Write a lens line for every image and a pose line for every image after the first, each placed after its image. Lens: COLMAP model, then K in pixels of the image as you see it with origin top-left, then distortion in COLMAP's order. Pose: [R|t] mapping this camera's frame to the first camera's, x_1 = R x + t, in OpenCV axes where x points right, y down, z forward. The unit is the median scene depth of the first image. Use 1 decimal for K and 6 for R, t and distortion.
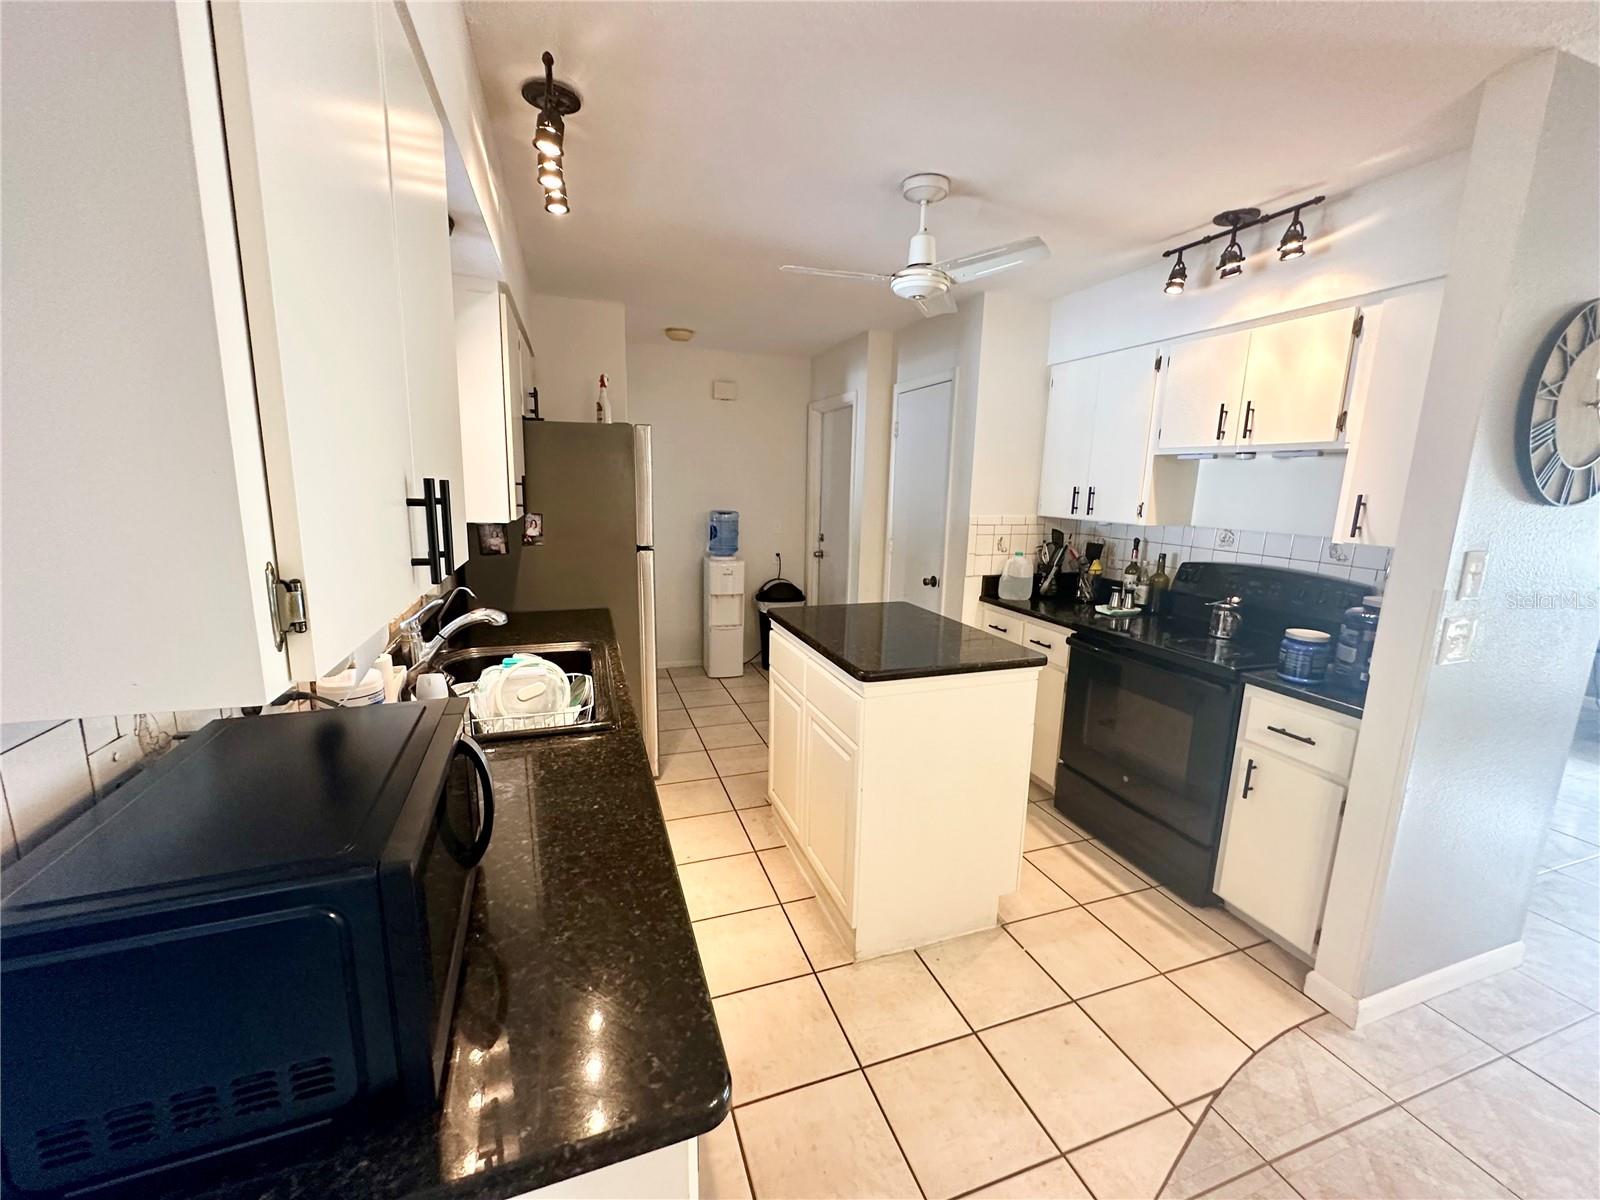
lens RADIAL K [[641.1, 0, 802.0], [0, 641.1, 598.4], [0, 0, 1]] dist [-0.001682, 0.000369]
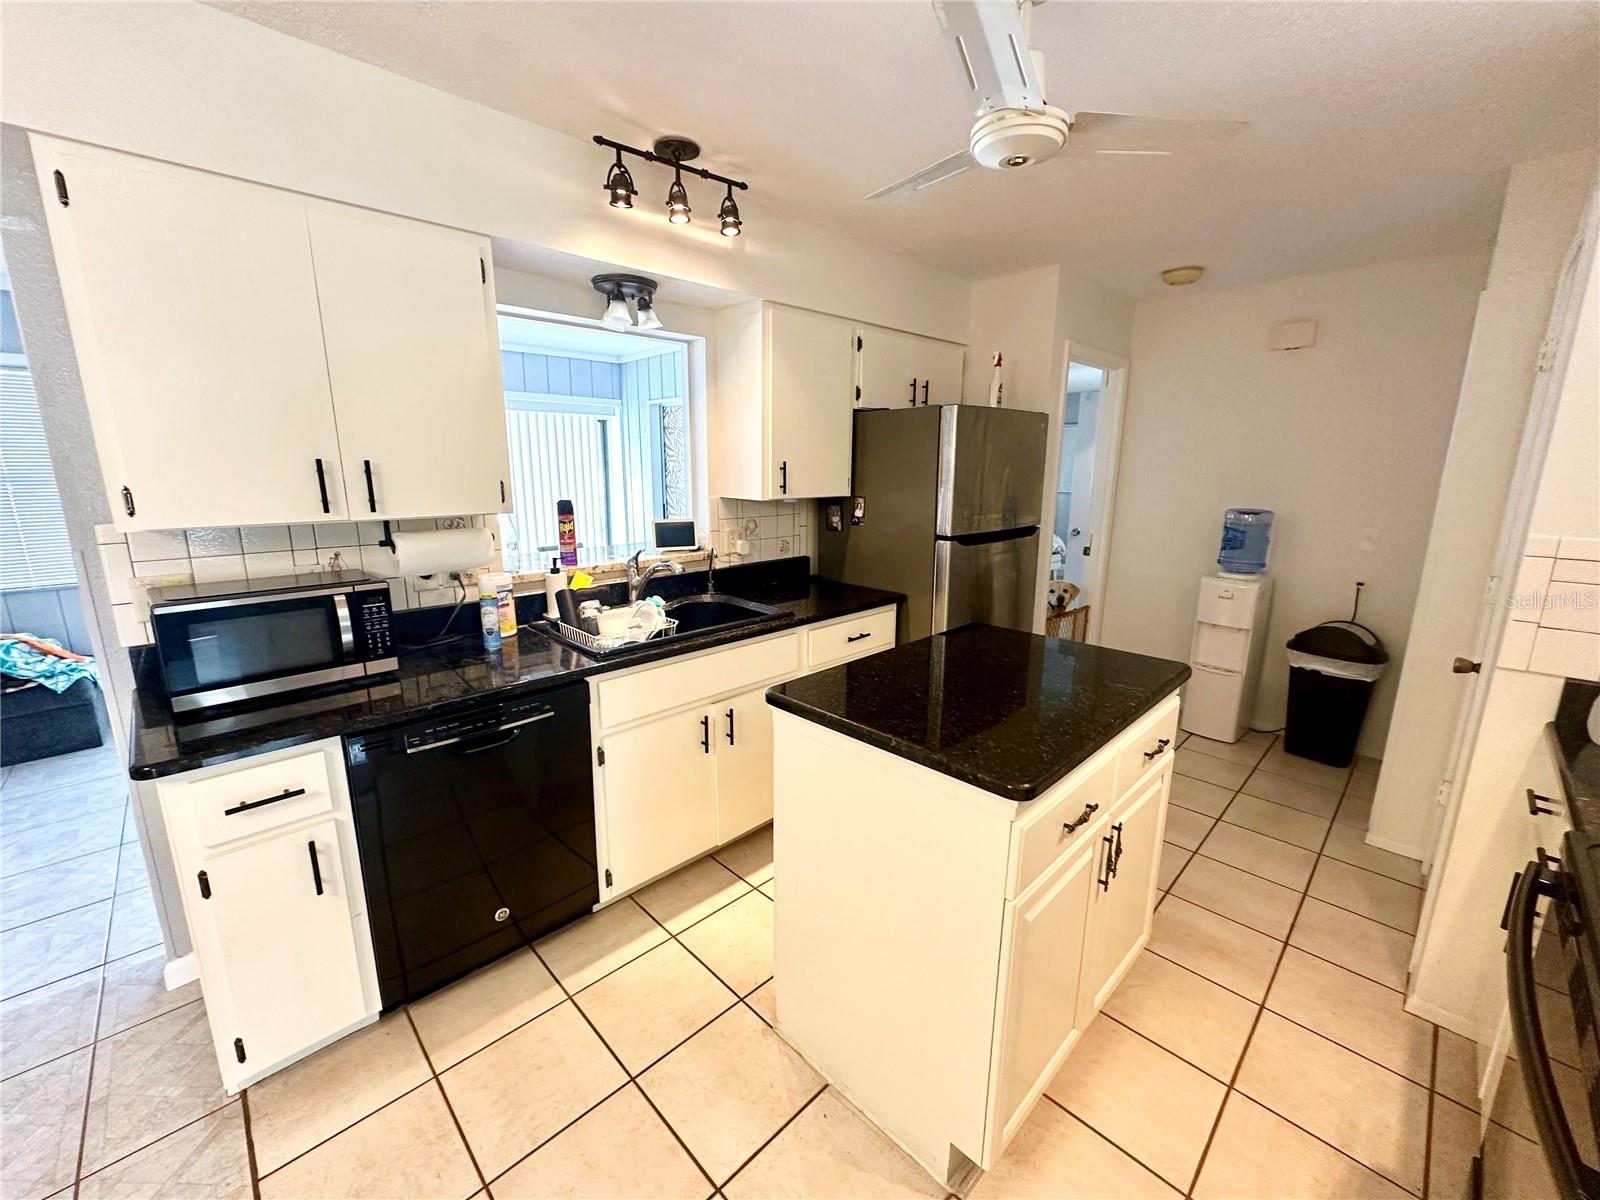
lens RADIAL K [[636.3, 0, 800.0], [0, 636.3, 600.0], [0, 0, 1]] dist [-0.014506, 0.000489]
pose [[0.410648, 0.170509, -0.895709, 0.547164], [-0.160807, 0.980504, 0.112927, -0.064567], [0.897502, 0.097663, 0.430061, 0.448981]]
